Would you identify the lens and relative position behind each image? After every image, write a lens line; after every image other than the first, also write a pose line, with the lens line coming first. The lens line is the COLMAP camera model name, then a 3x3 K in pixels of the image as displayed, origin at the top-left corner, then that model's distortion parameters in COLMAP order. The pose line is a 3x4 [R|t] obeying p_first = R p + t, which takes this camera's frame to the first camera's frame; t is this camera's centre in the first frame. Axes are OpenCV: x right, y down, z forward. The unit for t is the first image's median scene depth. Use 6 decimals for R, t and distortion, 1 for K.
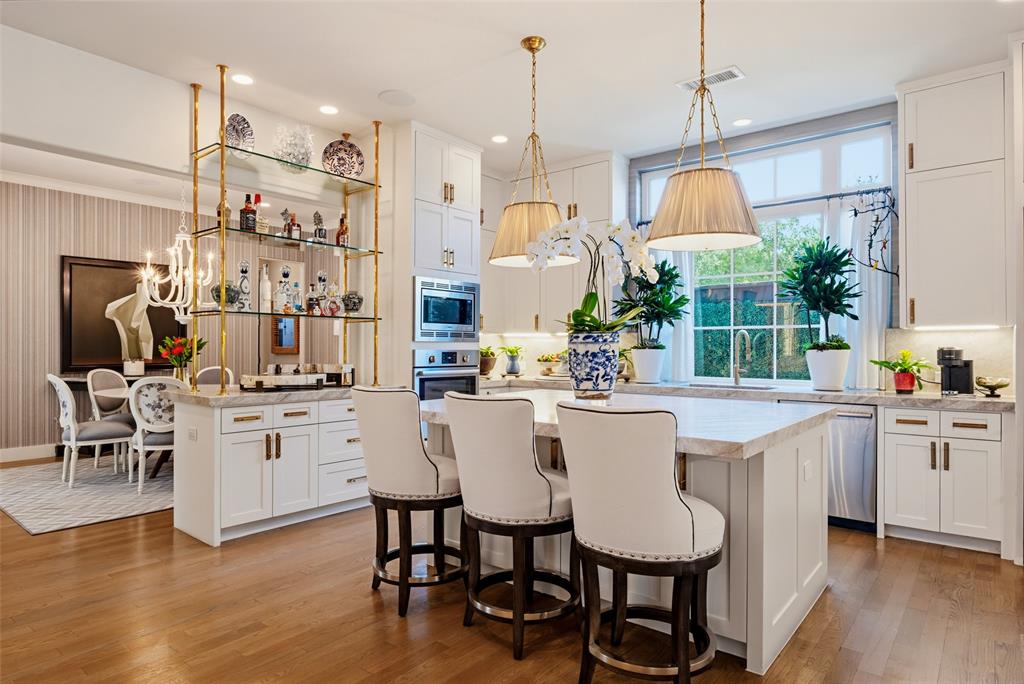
lens RADIAL K [[585.4, 0, 509.8], [0, 585.4, 348.6], [0, 0, 1]] dist [0.028749, -0.000549]
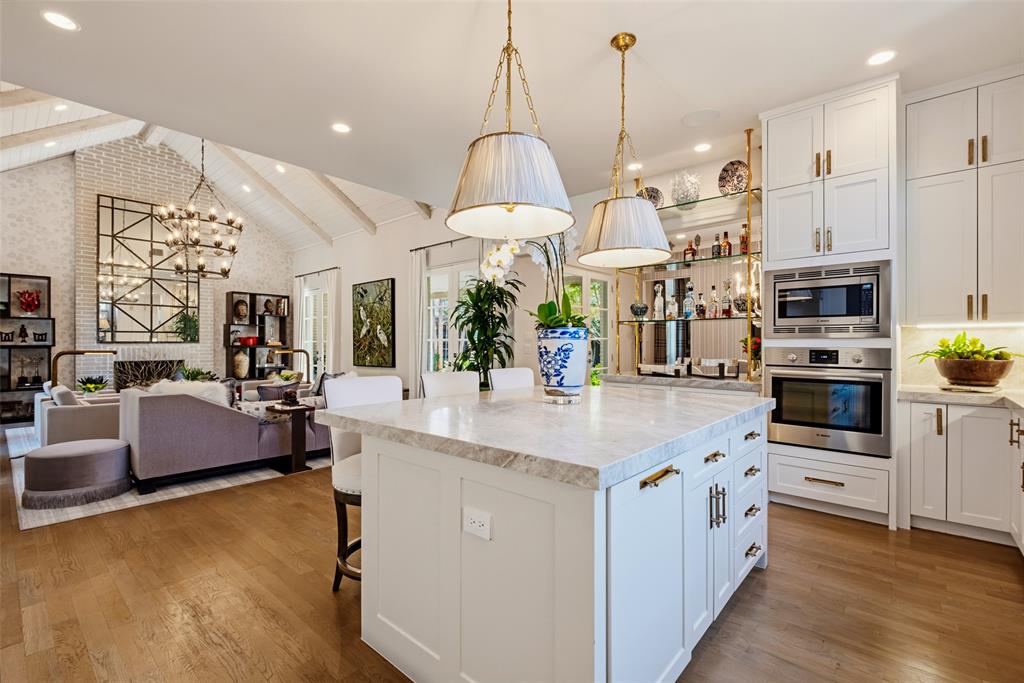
lens RADIAL K [[449.0, 0, 515.6], [0, 449.0, 340.8], [0, 0, 1]] dist [0.002134, 0.000035]
pose [[-0.010472, -0.005103, -0.999932, 0.566288], [-0.002553, 0.999984, -0.005077, -0.003519], [0.999942, 0.002499, -0.010485, 0.577344]]
